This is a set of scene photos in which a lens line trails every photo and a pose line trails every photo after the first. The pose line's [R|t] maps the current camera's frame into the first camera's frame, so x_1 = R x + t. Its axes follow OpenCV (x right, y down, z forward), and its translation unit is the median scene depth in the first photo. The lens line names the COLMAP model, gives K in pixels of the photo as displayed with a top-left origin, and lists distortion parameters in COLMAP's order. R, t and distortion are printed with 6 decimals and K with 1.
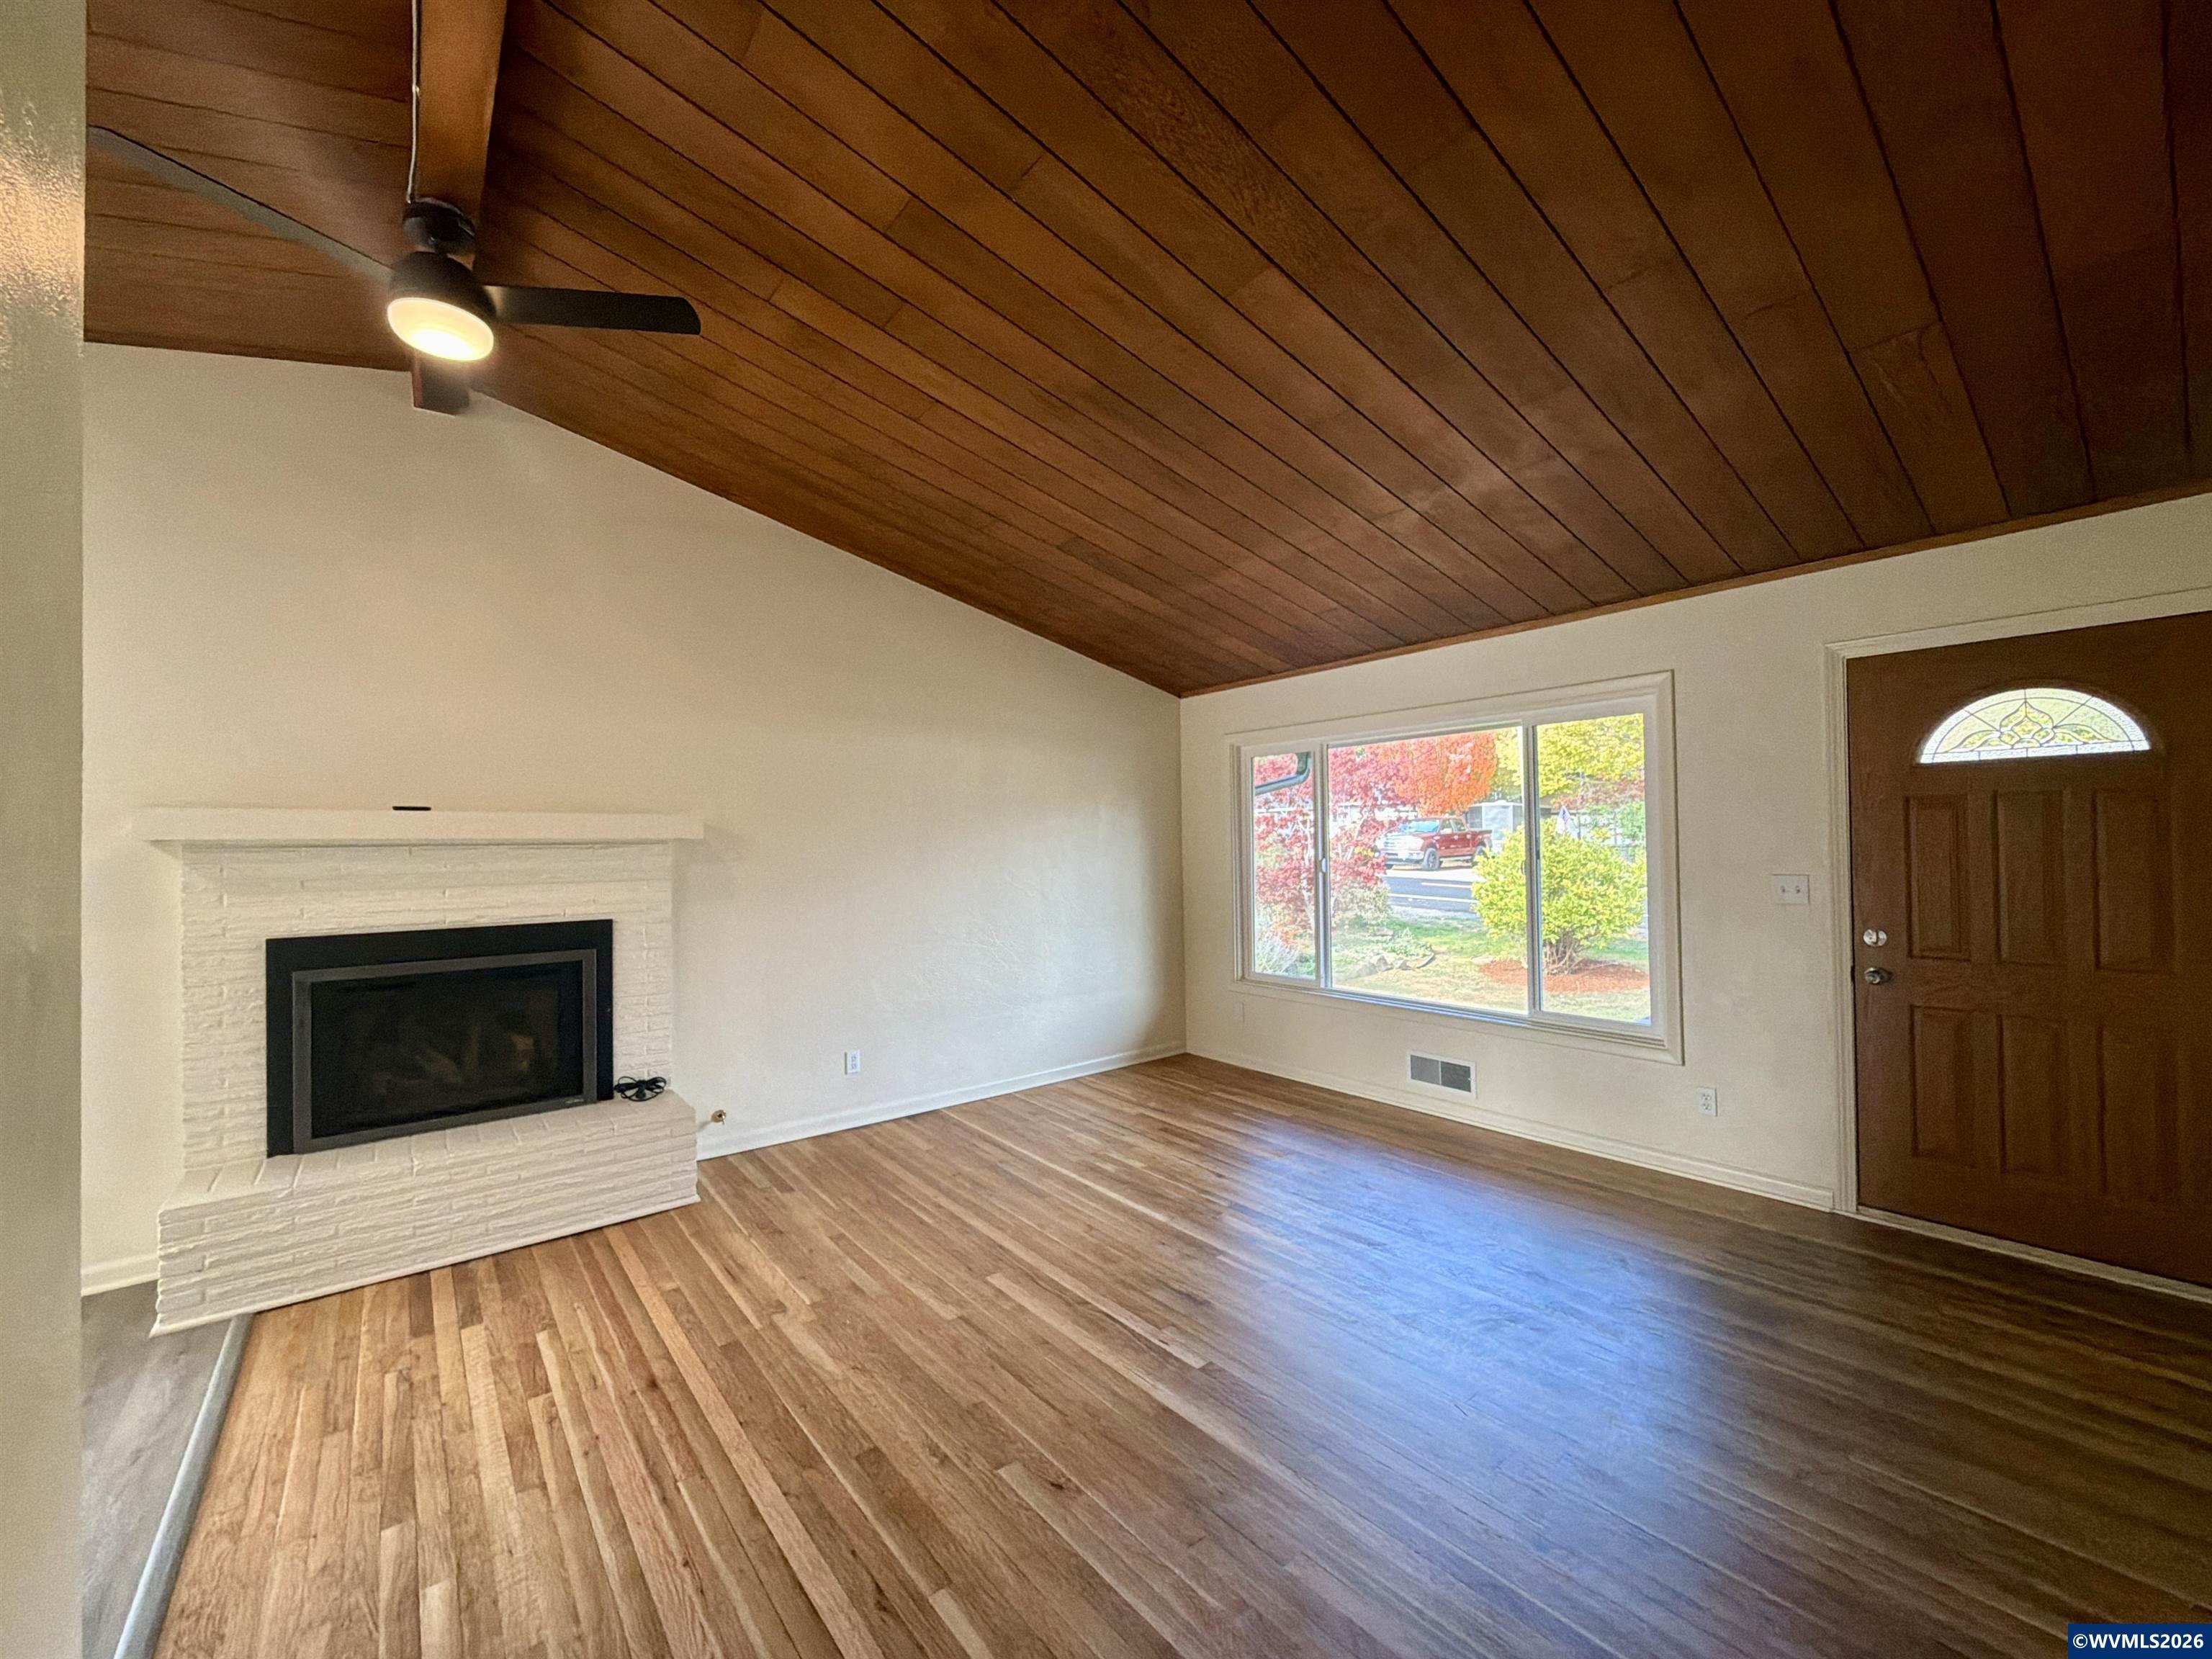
lens RADIAL K [[880.7, 0, 1106.0], [0, 880.7, 829.5], [0, 0, 1]] dist [-0.003754, -0.000074]
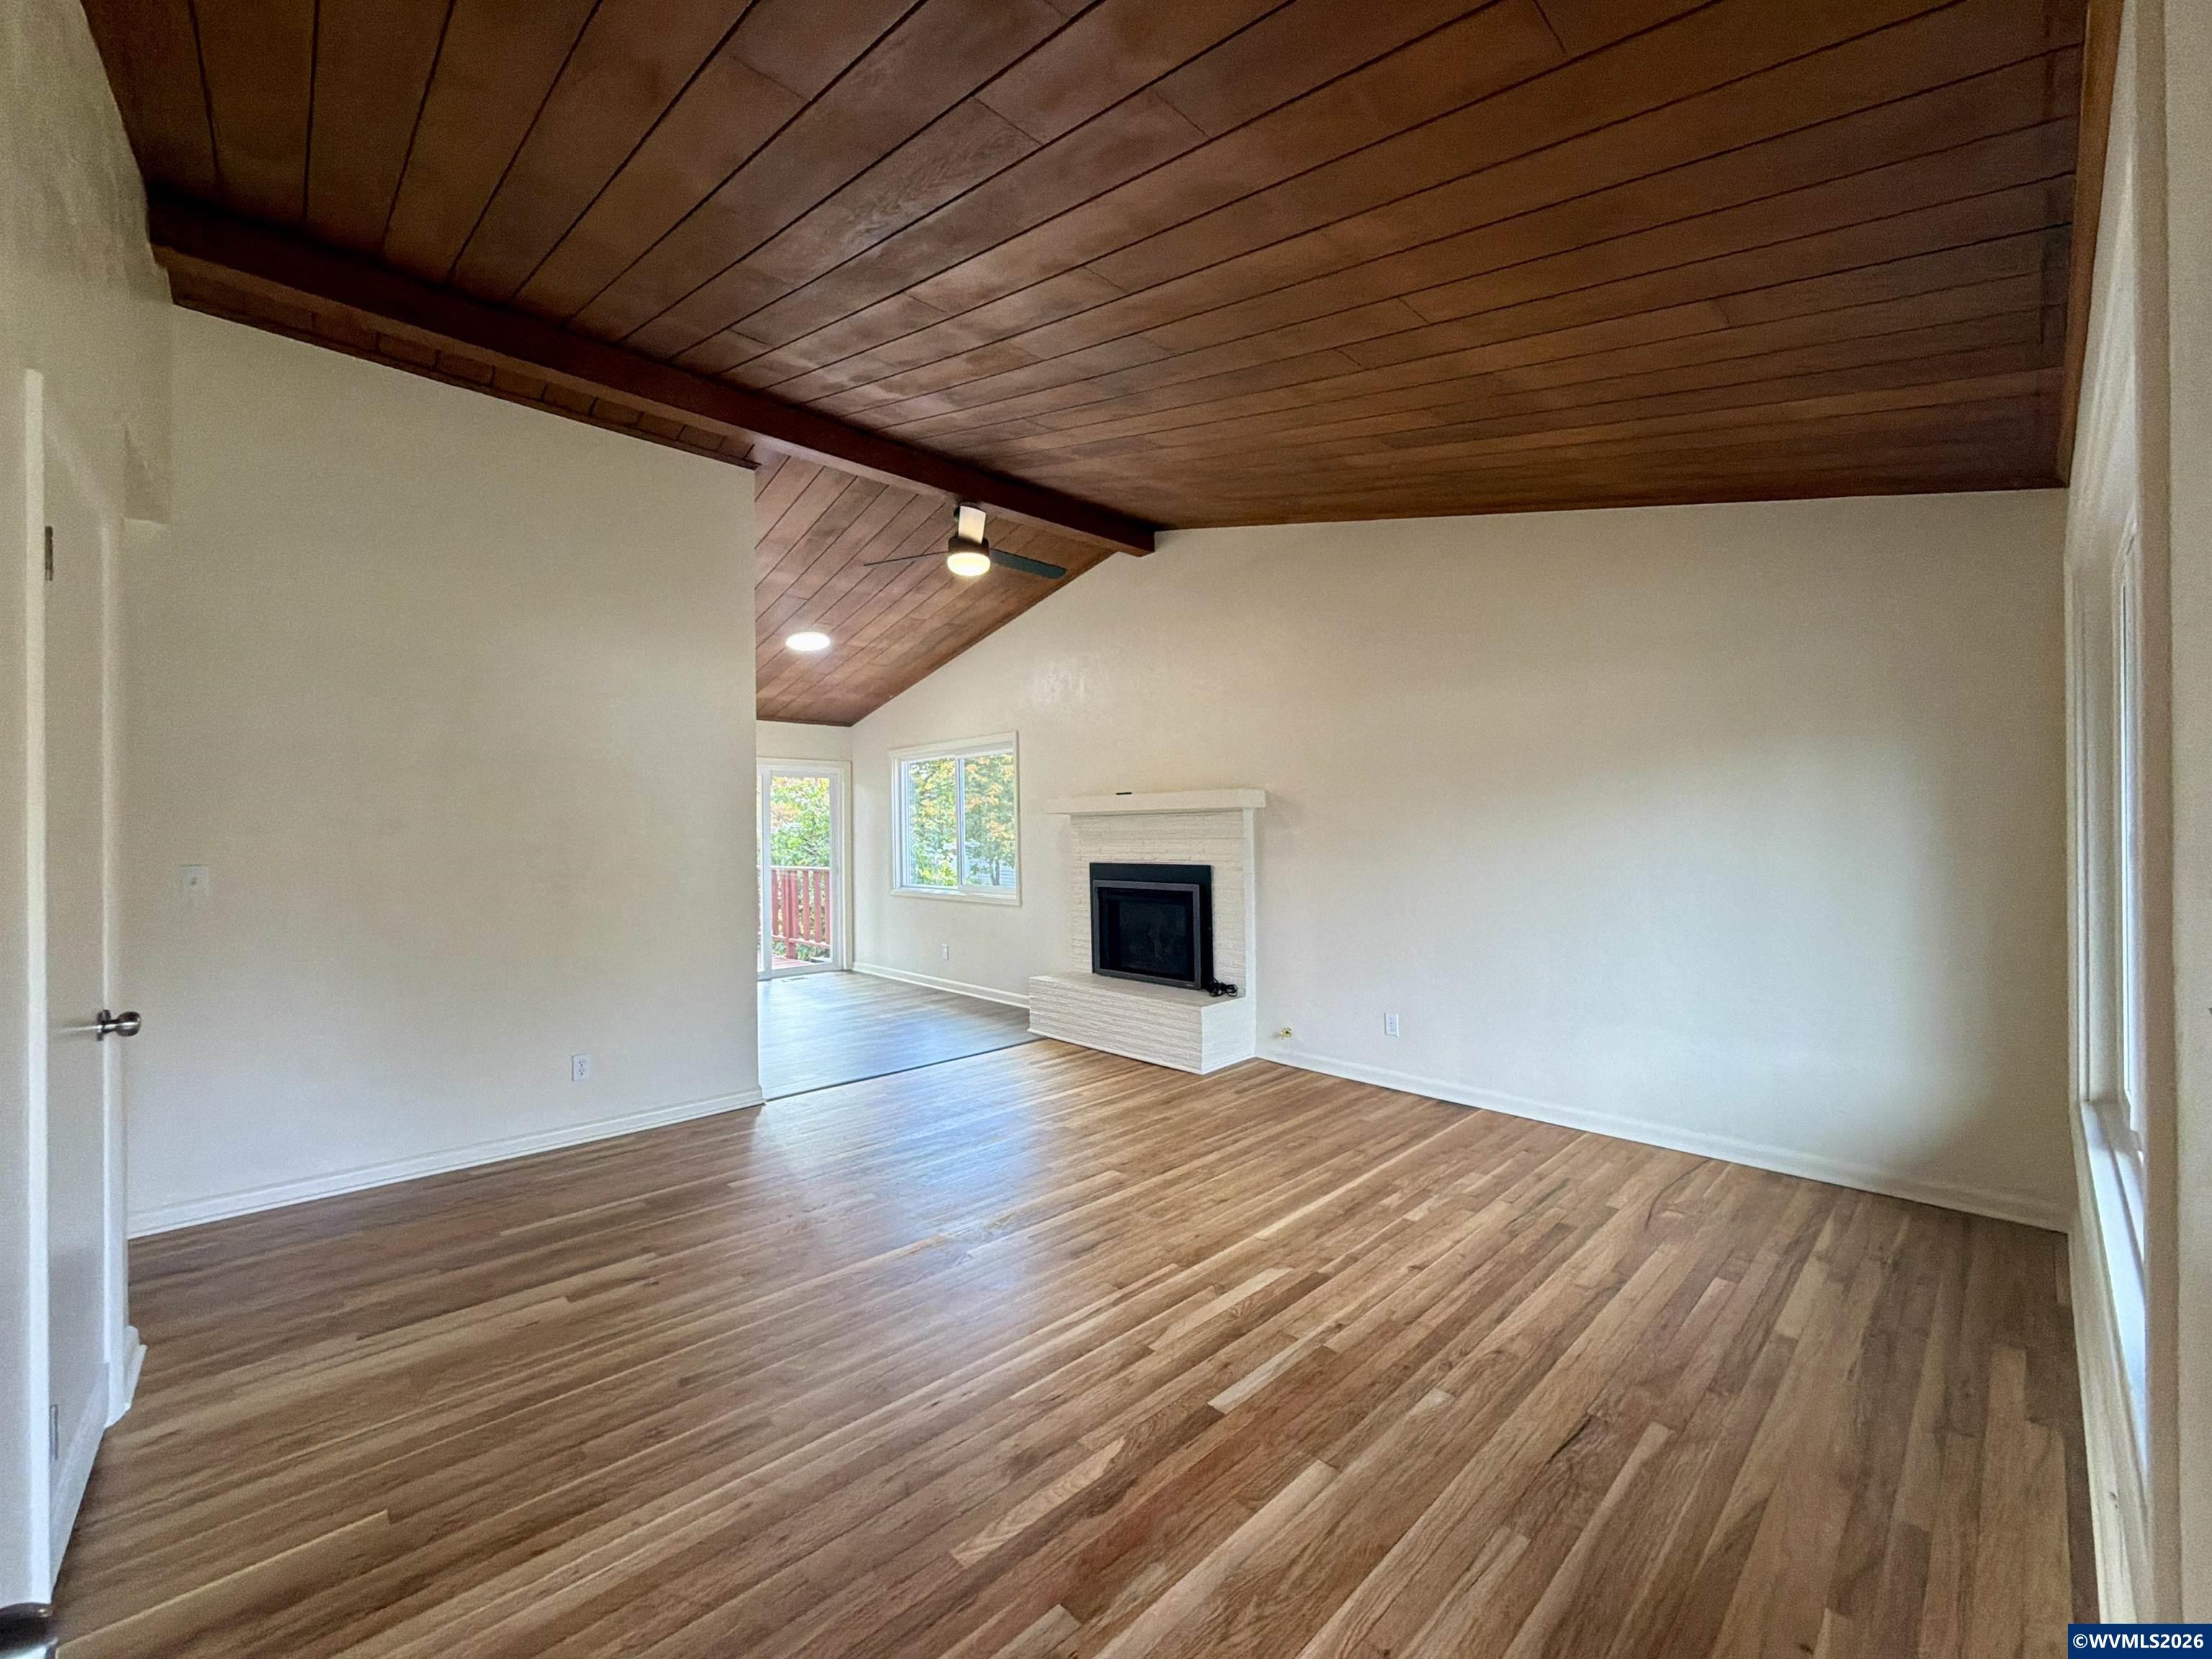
lens RADIAL K [[880.7, 0, 1106.0], [0, 880.7, 829.5], [0, 0, 1]] dist [-0.003754, -0.000074]
pose [[0.080026, 0.006735, -0.996770, 0.822760], [0.024504, 0.999662, 0.008722, 0.027885], [0.996492, -0.025123, 0.079834, 0.708620]]
